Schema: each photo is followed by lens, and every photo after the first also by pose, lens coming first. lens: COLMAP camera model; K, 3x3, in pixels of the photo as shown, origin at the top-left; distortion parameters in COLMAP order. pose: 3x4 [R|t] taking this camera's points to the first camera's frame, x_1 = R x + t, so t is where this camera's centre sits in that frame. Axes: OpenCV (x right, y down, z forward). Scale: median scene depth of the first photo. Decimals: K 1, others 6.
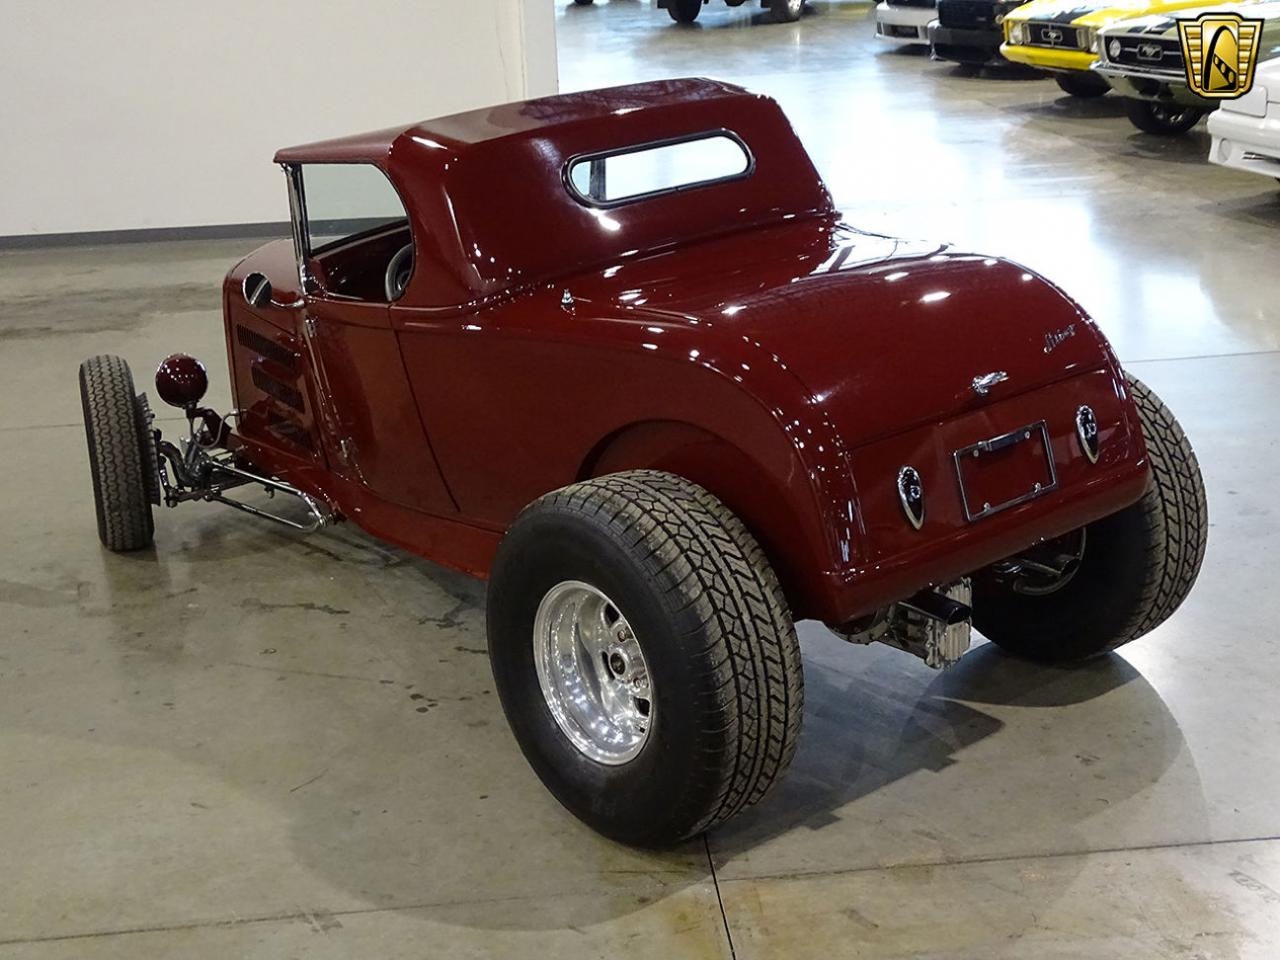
lens RADIAL K [[1874.4, 0, 637.1], [0, 1874.4, 479.9], [0, 0, 1]] dist [0.009163, 0.005118]
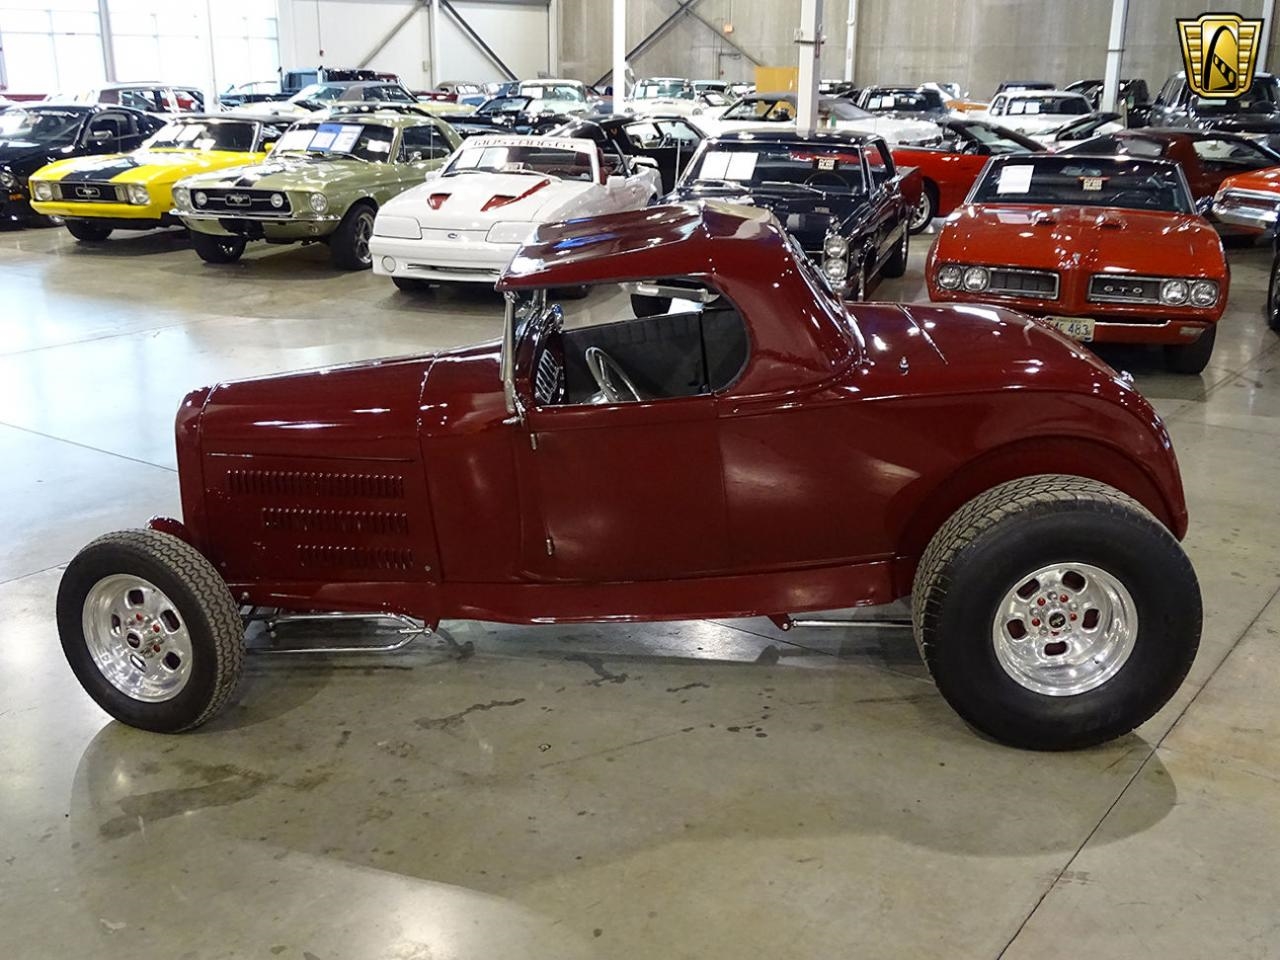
lens RADIAL K [[1387.2, 0, 640.0], [0, 1387.2, 480.0], [0, 0, 1]] dist [0.005148, 0.020249]
pose [[0.651470, -0.195549, 0.733040, -0.960213], [0.214930, 0.974198, 0.068868, -0.144682], [-0.727593, 0.112686, 0.676690, 0.538978]]
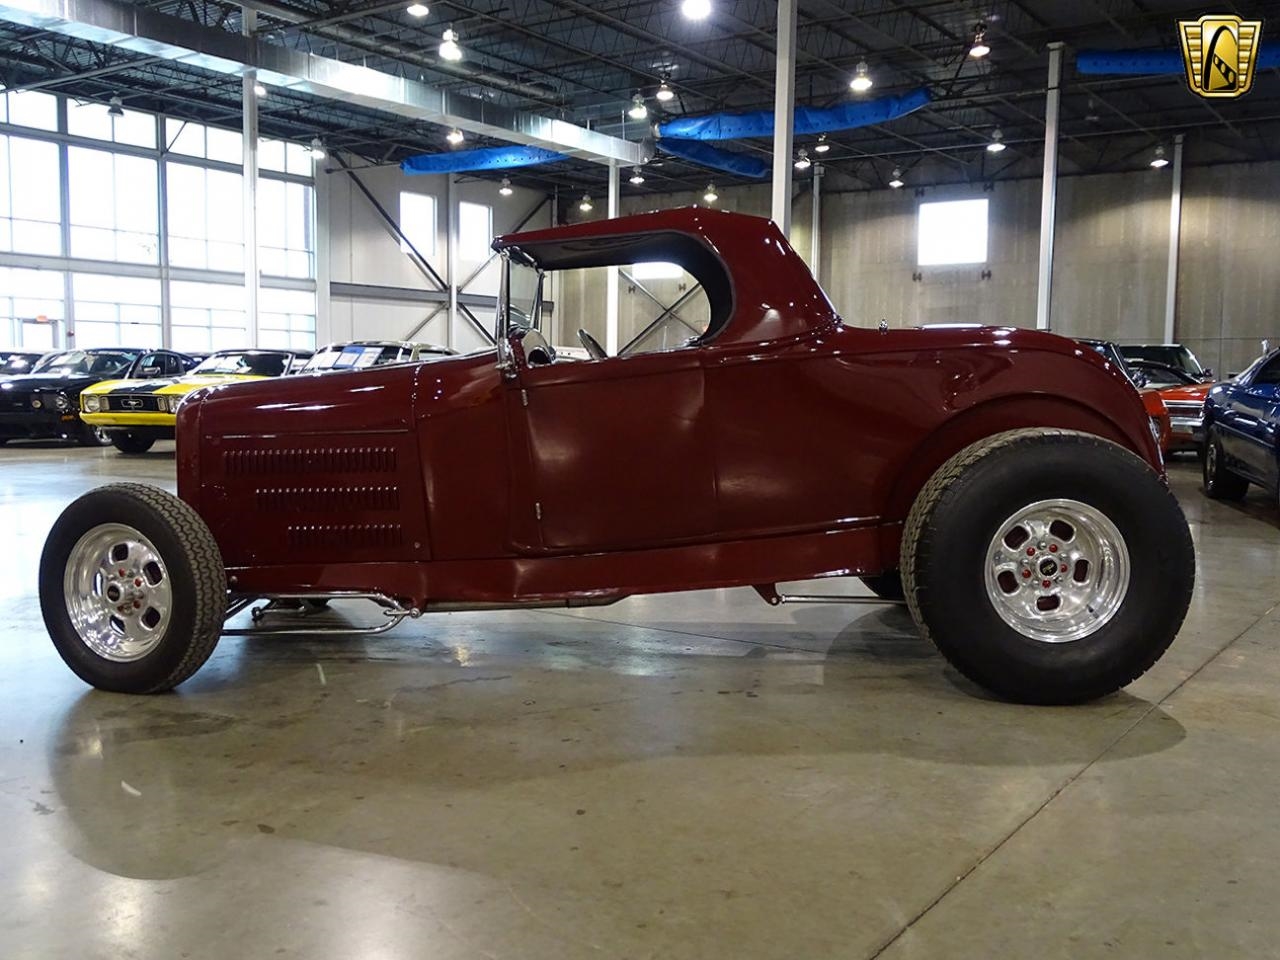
lens RADIAL K [[1247.7, 0, 641.3], [0, 1247.7, 484.2], [0, 0, 1]] dist [0.010379, 0.002431]
pose [[0.644666, -0.031380, 0.763820, -0.917905], [0.212940, 0.966984, -0.139996, 0.103641], [-0.734209, 0.252899, 0.630063, 0.648696]]
